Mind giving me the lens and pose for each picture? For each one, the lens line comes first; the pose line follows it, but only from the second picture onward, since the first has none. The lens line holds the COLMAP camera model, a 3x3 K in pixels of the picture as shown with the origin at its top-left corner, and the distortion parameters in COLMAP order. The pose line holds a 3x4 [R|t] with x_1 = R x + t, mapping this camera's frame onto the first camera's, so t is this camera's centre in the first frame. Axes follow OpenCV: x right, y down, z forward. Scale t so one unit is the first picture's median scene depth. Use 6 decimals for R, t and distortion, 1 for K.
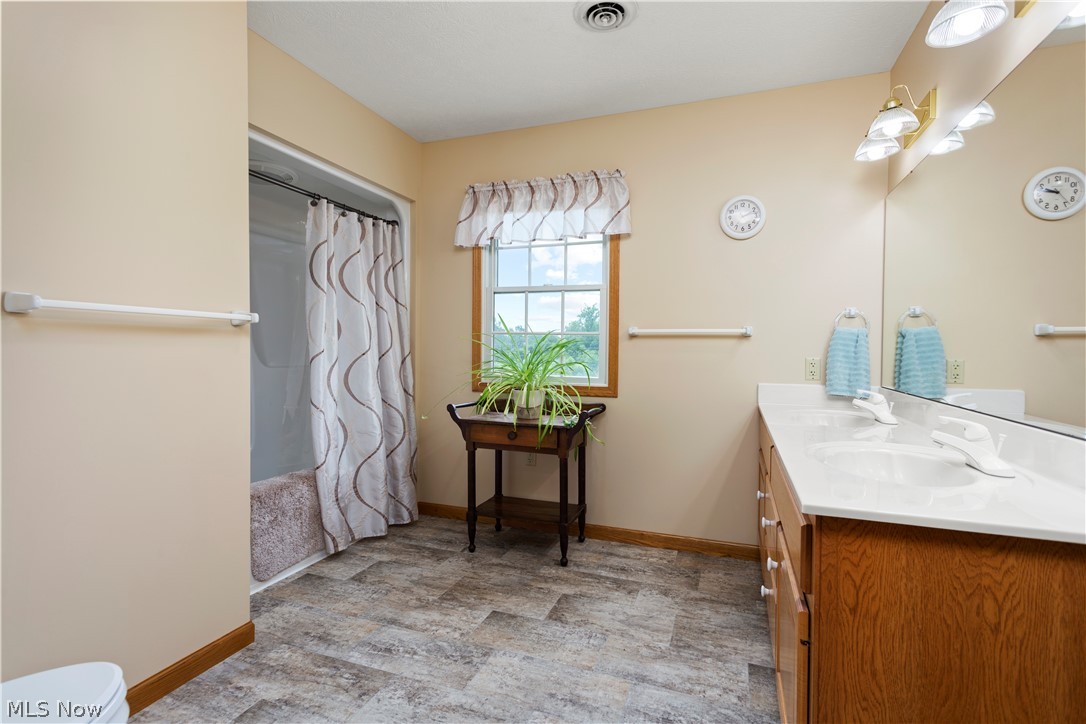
lens RADIAL K [[522.3, 0, 541.5], [0, 522.3, 360.6], [0, 0, 1]] dist [0.000249, 0.000435]
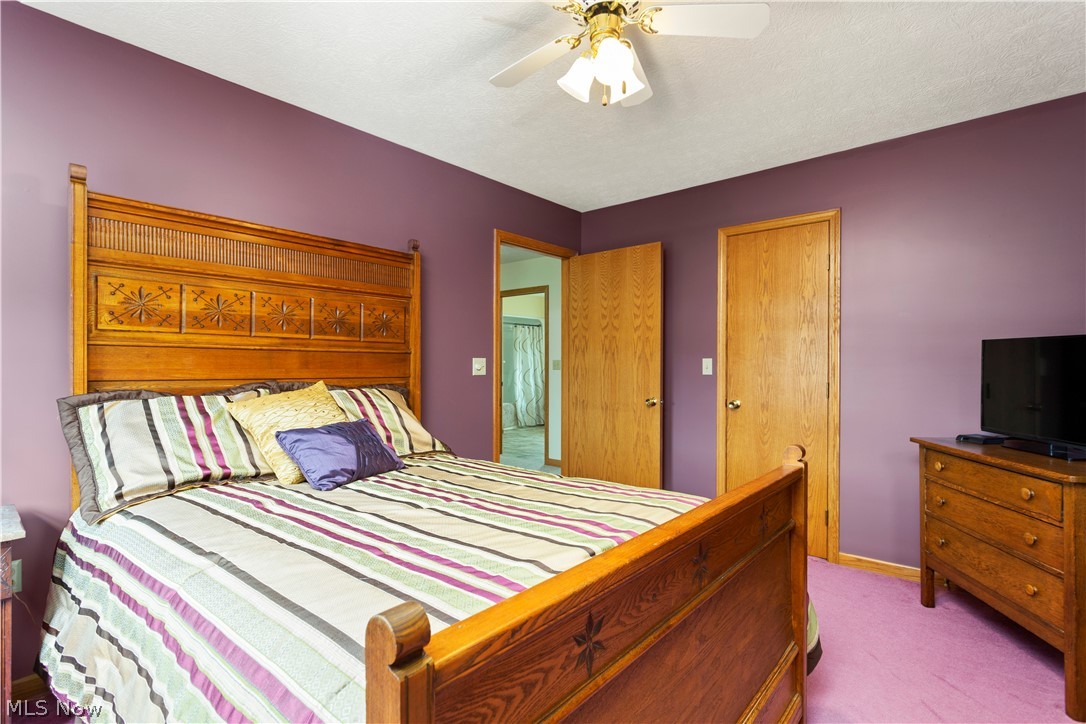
lens RADIAL K [[522.3, 0, 543.2], [0, 522.3, 365.9], [0, 0, 1]] dist [0.000249, 0.000435]
pose [[0.946747, -0.000713, -0.321979, 0.768982], [-0.005654, 0.999807, -0.018840, 0.026423], [0.321930, 0.019657, 0.946559, -1.998767]]
